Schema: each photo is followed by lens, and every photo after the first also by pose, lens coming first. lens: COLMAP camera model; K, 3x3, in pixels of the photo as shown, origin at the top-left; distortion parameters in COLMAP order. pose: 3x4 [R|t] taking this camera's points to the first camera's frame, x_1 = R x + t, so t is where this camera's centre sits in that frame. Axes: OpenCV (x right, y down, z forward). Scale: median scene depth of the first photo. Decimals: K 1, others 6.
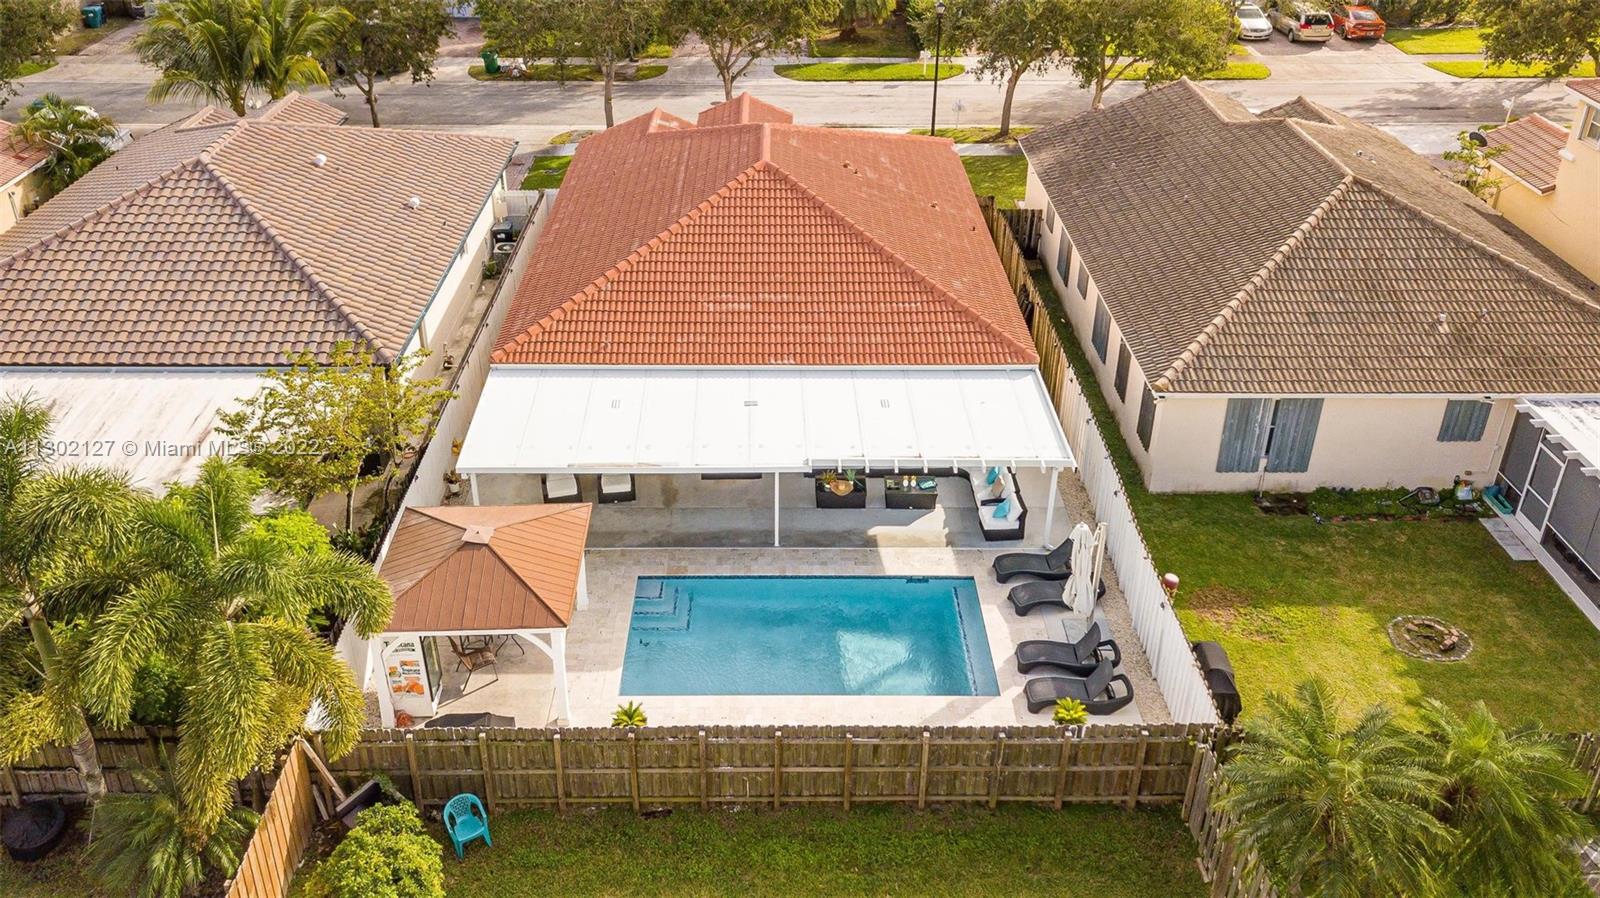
lens RADIAL K [[1230.6, 0, 799.1], [0, 1230.6, 448.7], [0, 0, 1]] dist [0.013924, 0.004836]
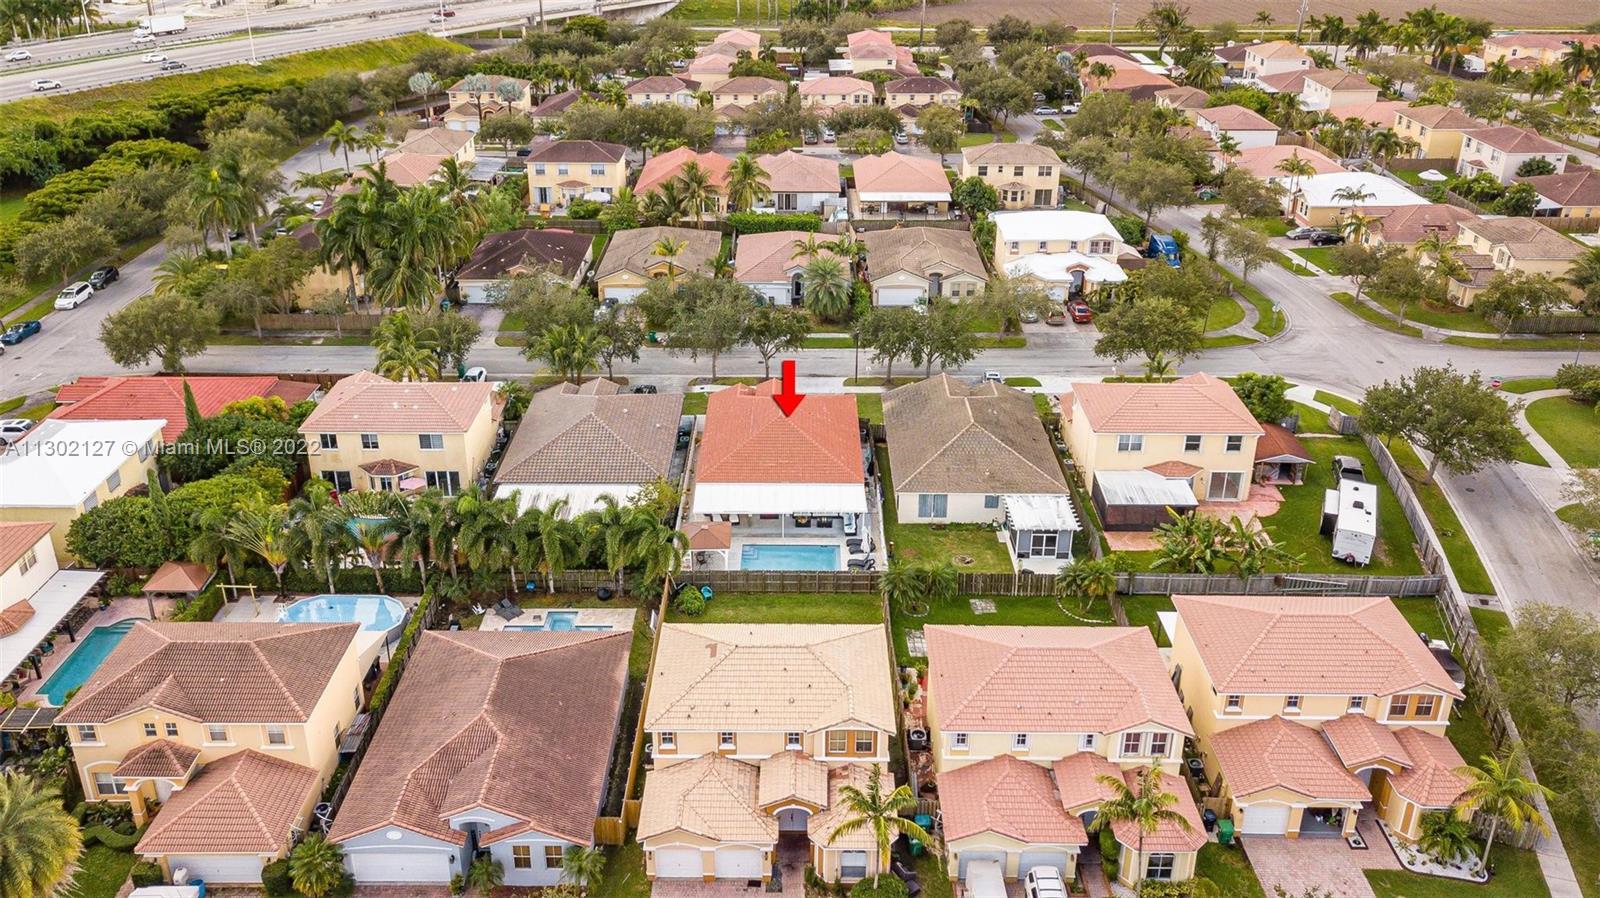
lens RADIAL K [[1230.6, 0, 800.0], [0, 1230.6, 450.5], [0, 0, 1]] dist [0.013924, 0.004836]
pose [[0.999796, 0.008000, -0.018553, 0.087343], [-0.009623, 0.995974, -0.089127, 0.141731], [0.017765, 0.089288, 0.995847, -2.346885]]
